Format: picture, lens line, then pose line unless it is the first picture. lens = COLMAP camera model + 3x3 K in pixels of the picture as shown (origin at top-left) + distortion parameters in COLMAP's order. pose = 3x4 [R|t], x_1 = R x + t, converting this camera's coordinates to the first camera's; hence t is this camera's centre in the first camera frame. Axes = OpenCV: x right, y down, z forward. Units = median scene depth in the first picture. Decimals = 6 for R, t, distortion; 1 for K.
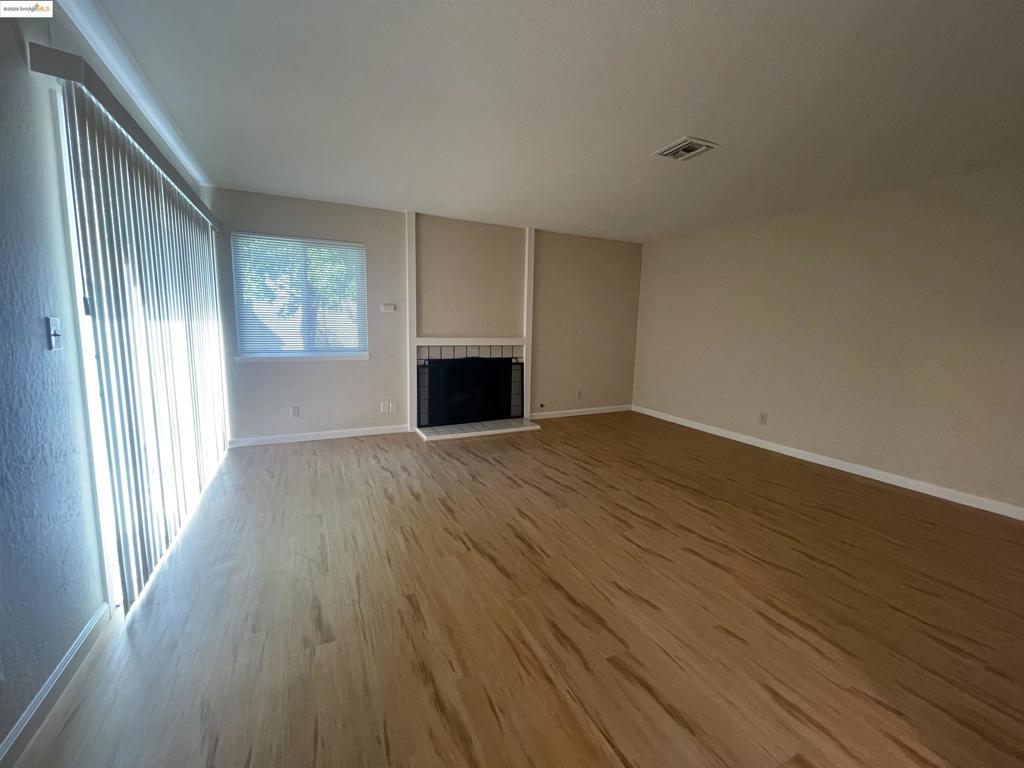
lens RADIAL K [[412.5, 0, 508.1], [0, 412.5, 380.7], [0, 0, 1]] dist [-0.000291, 0.000443]
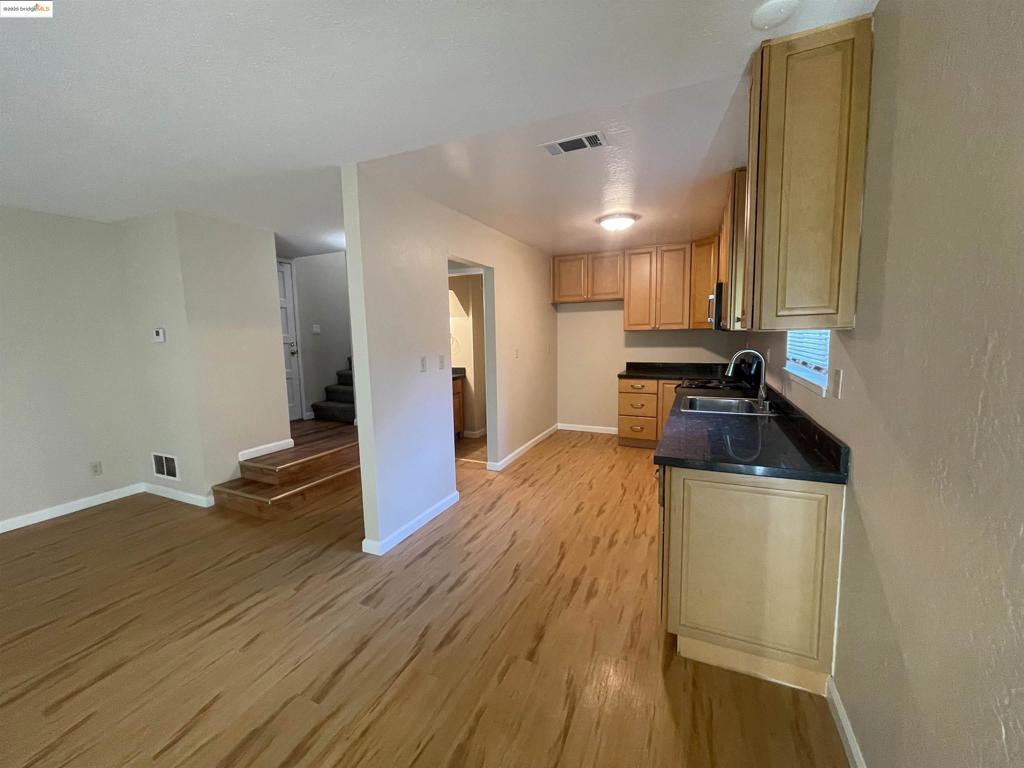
lens RADIAL K [[412.5, 0, 506.3], [0, 412.5, 382.0], [0, 0, 1]] dist [-0.000291, 0.000443]
pose [[-0.632073, -0.101756, 0.768199, -0.345861], [0.113446, 0.968509, 0.221633, -0.119736], [-0.766560, 0.227237, -0.600624, 0.497850]]
